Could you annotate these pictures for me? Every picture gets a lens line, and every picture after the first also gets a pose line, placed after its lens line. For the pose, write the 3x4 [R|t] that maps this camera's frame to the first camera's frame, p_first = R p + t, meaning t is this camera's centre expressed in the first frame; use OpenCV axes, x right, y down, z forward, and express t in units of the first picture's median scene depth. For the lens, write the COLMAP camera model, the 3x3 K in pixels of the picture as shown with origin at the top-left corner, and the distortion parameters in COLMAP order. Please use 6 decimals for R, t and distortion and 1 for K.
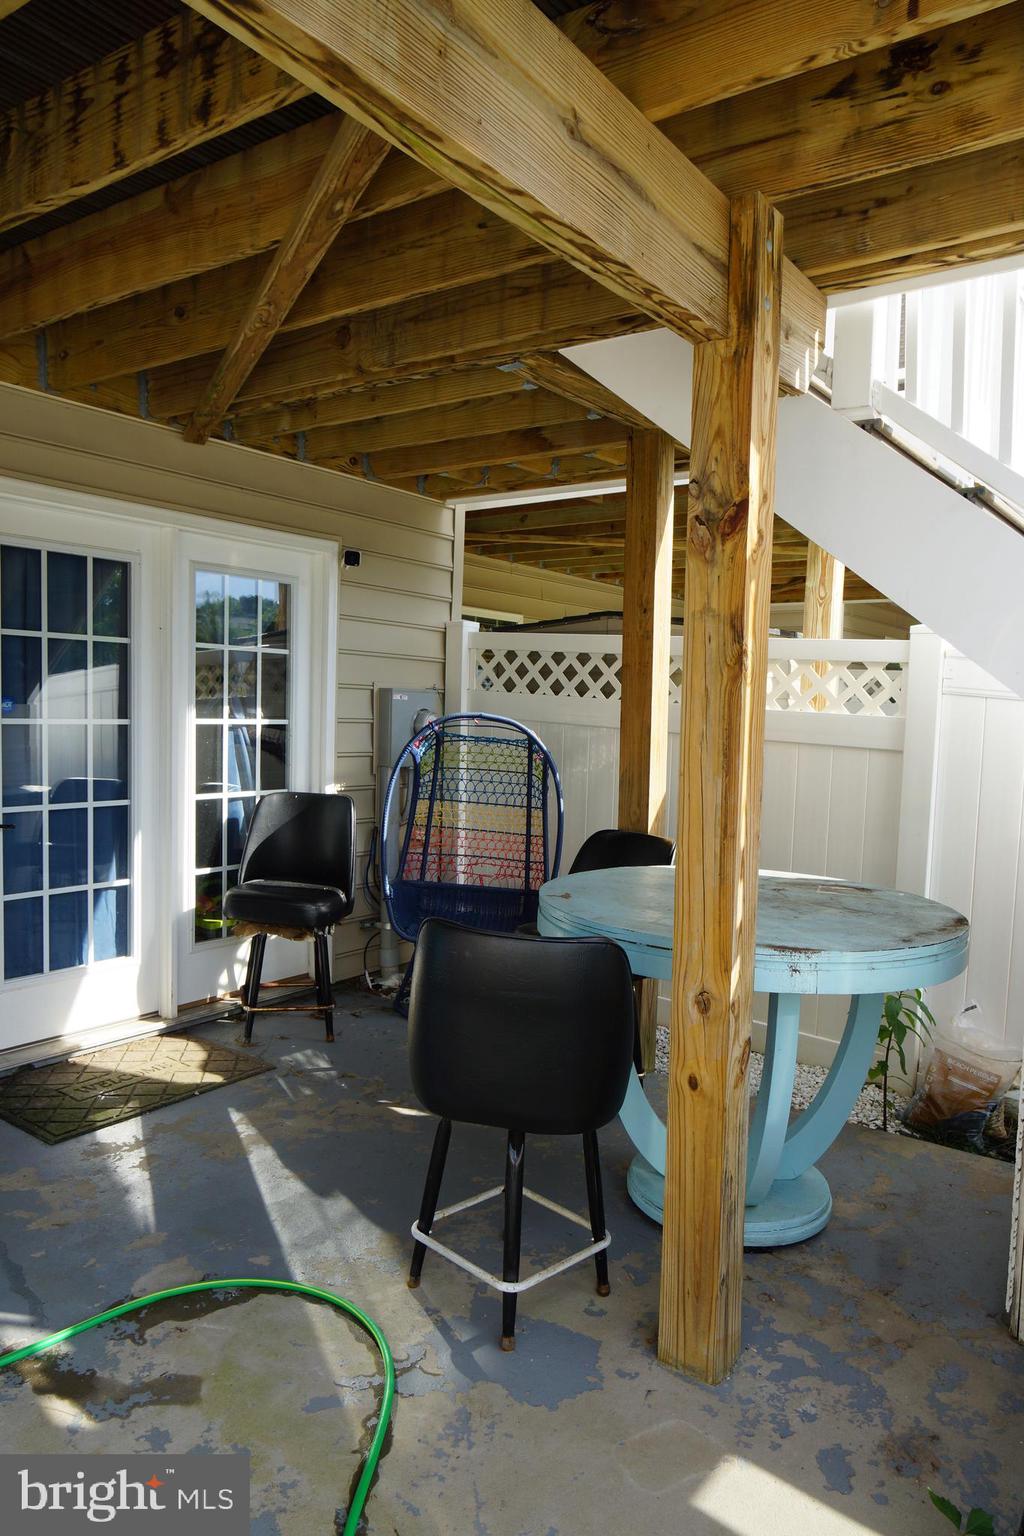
lens RADIAL K [[1064.9, 0, 512.0], [0, 1064.9, 768.0], [0, 0, 1]] dist [-0.008586, 0.006374]
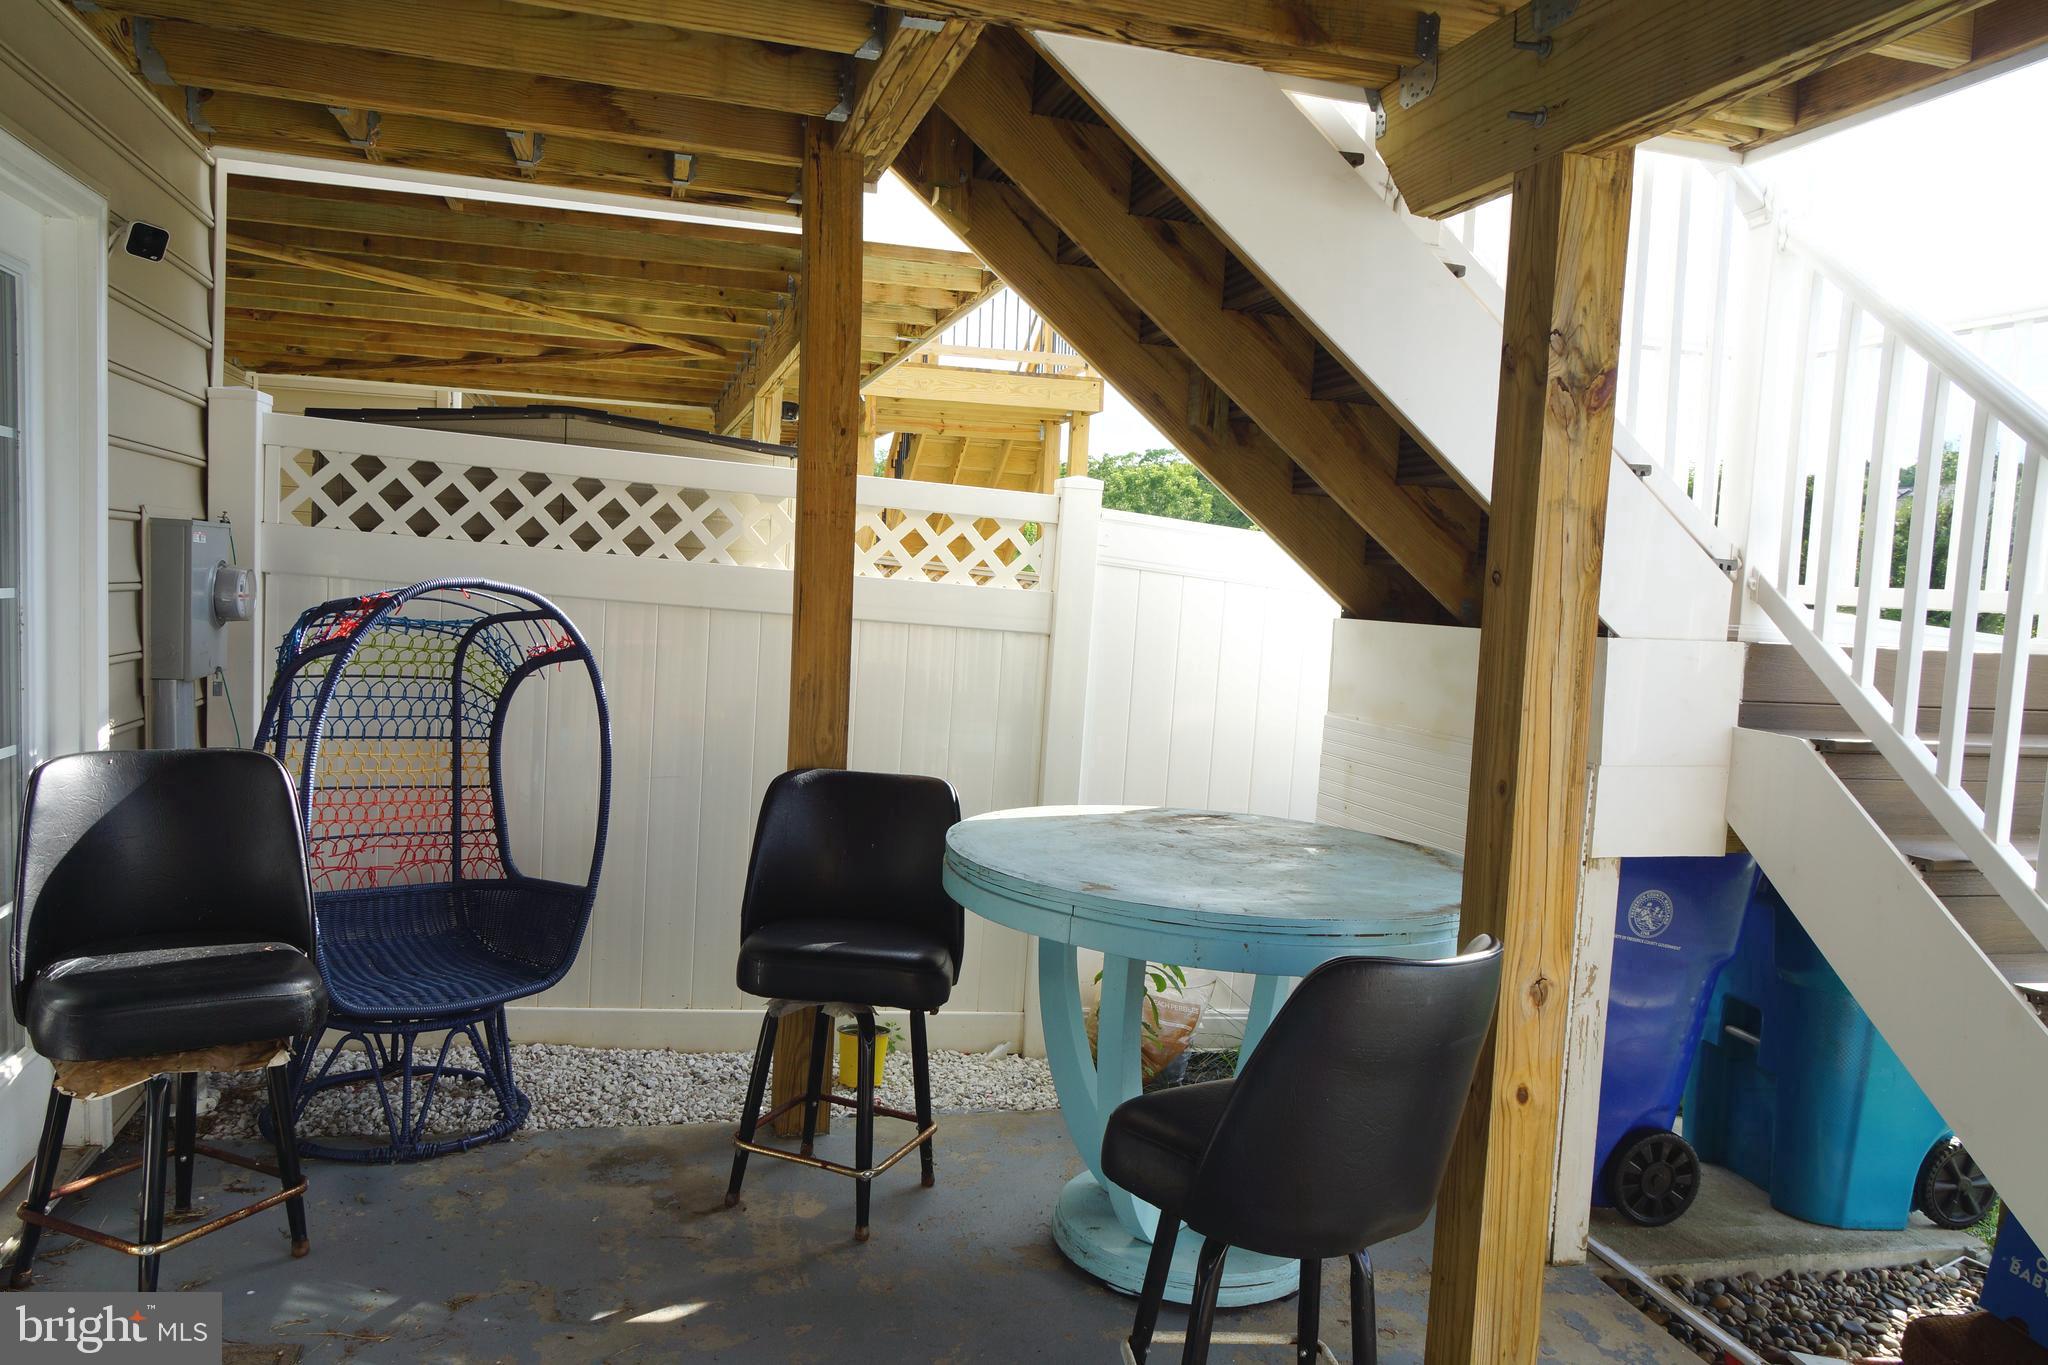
lens RADIAL K [[1419.9, 0, 1024.0], [0, 1419.9, 682.5], [0, 0, 1]] dist [-0.008586, 0.006374]
pose [[0.617330, -0.054193, 0.784836, -0.494032], [0.010517, 0.998104, 0.060646, -0.045112], [-0.786634, -0.029184, 0.616729, 0.365980]]
